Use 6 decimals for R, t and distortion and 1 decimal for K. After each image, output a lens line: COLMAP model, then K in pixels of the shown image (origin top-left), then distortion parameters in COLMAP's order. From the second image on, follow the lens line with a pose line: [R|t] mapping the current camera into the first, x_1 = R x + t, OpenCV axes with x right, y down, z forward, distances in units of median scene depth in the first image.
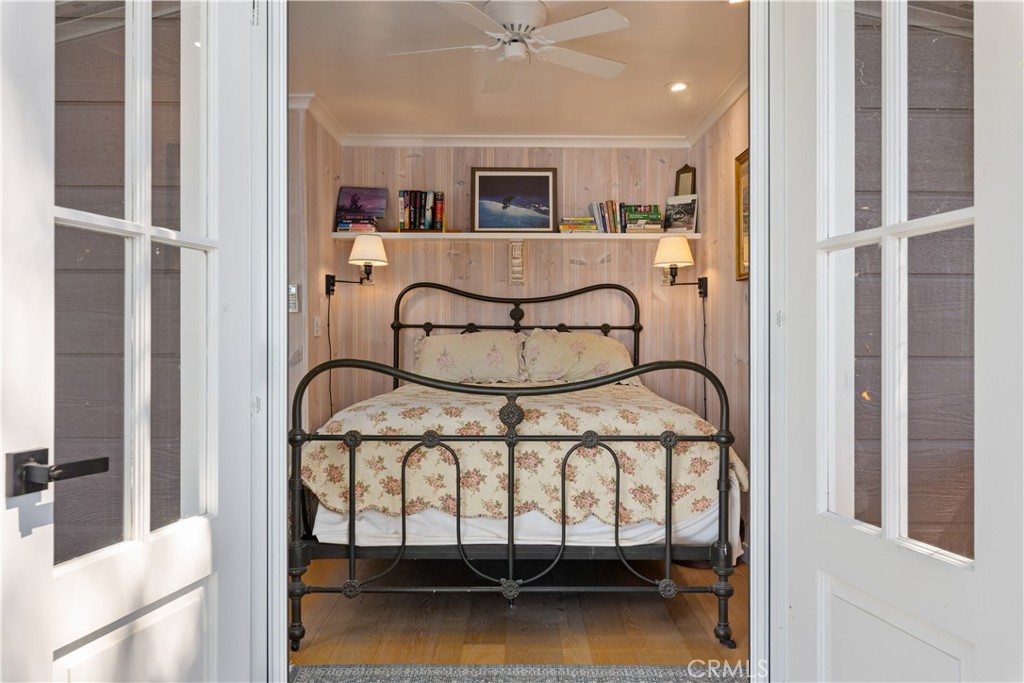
lens RADIAL K [[763.8, 0, 512.3], [0, 763.8, 339.9], [0, 0, 1]] dist [-0.005693, 0.000091]
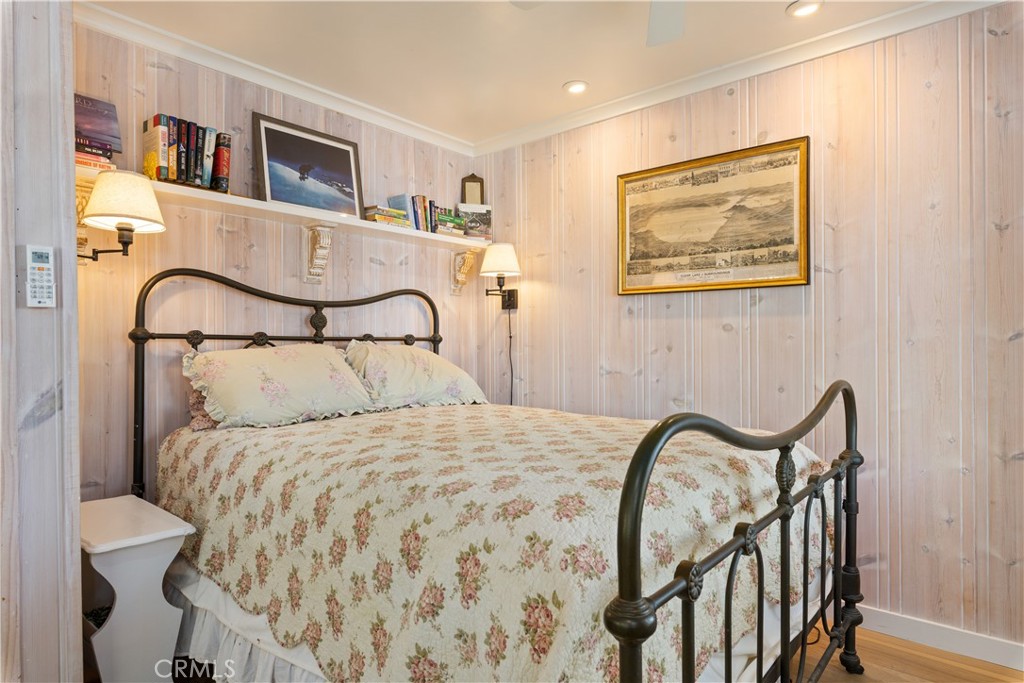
lens RADIAL K [[582.9, 0, 512.4], [0, 582.9, 342.0], [0, 0, 1]] dist [-0.005587, -0.000825]
pose [[0.643884, -0.002875, 0.765118, -0.314908], [0.005540, 0.999984, -0.000904, -0.011204], [-0.765103, 0.004821, 0.643890, 0.475390]]
